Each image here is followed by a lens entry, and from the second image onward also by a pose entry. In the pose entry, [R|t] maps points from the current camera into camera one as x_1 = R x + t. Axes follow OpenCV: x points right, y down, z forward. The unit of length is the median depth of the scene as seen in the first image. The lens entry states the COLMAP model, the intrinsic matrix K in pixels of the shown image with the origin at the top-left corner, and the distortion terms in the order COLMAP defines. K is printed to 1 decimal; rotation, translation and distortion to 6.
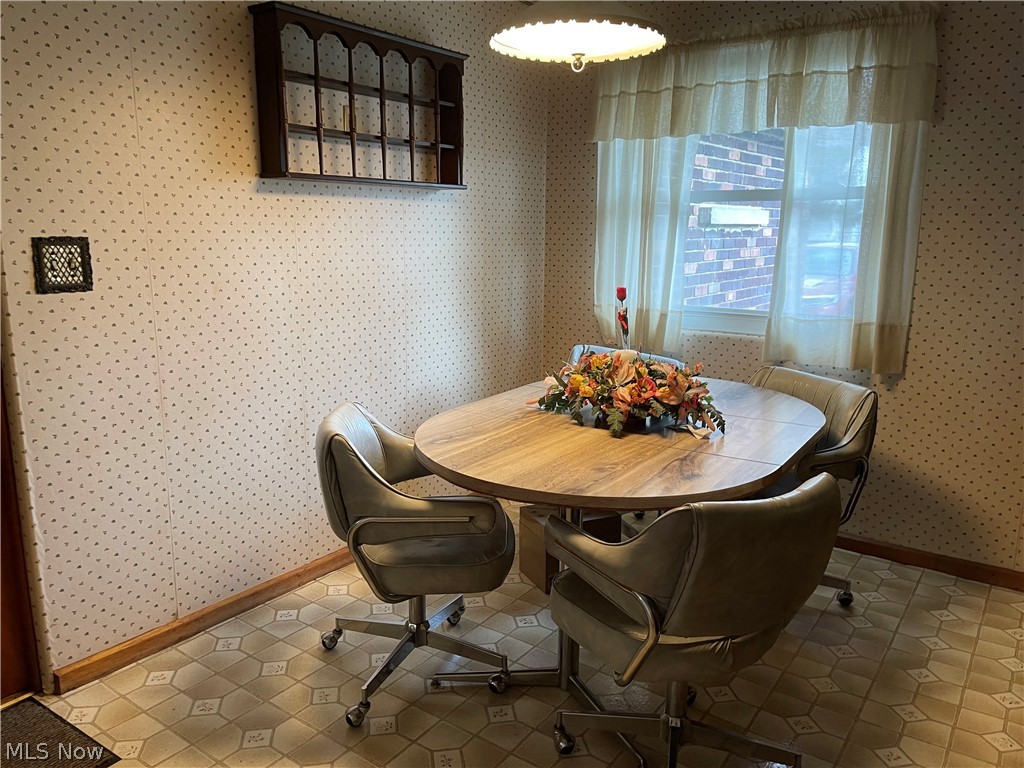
lens RADIAL K [[779.9, 0, 512.0], [0, 779.9, 382.1], [0, 0, 1]] dist [0.049385, -0.002621]
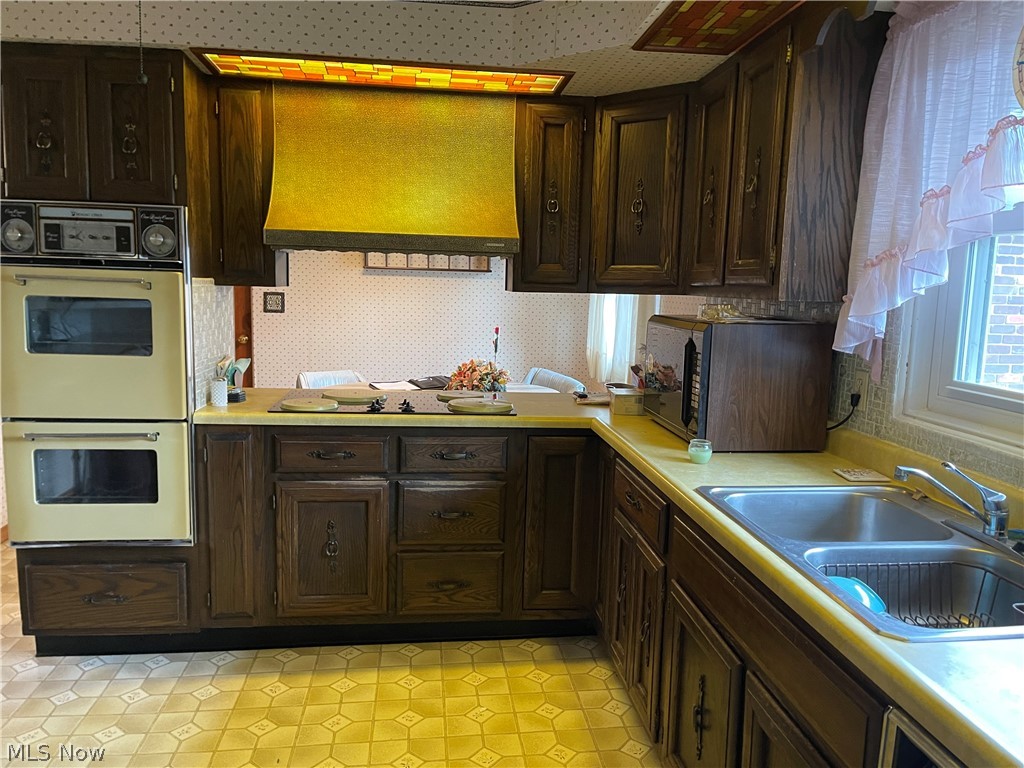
lens RADIAL K [[779.9, 0, 514.3], [0, 779.9, 387.8], [0, 0, 1]] dist [0.049385, -0.002621]
pose [[0.669726, 0.096020, -0.736374, 1.711422], [-0.165954, 0.985880, -0.022378, 0.053104], [0.723828, 0.137192, 0.676204, -0.142131]]
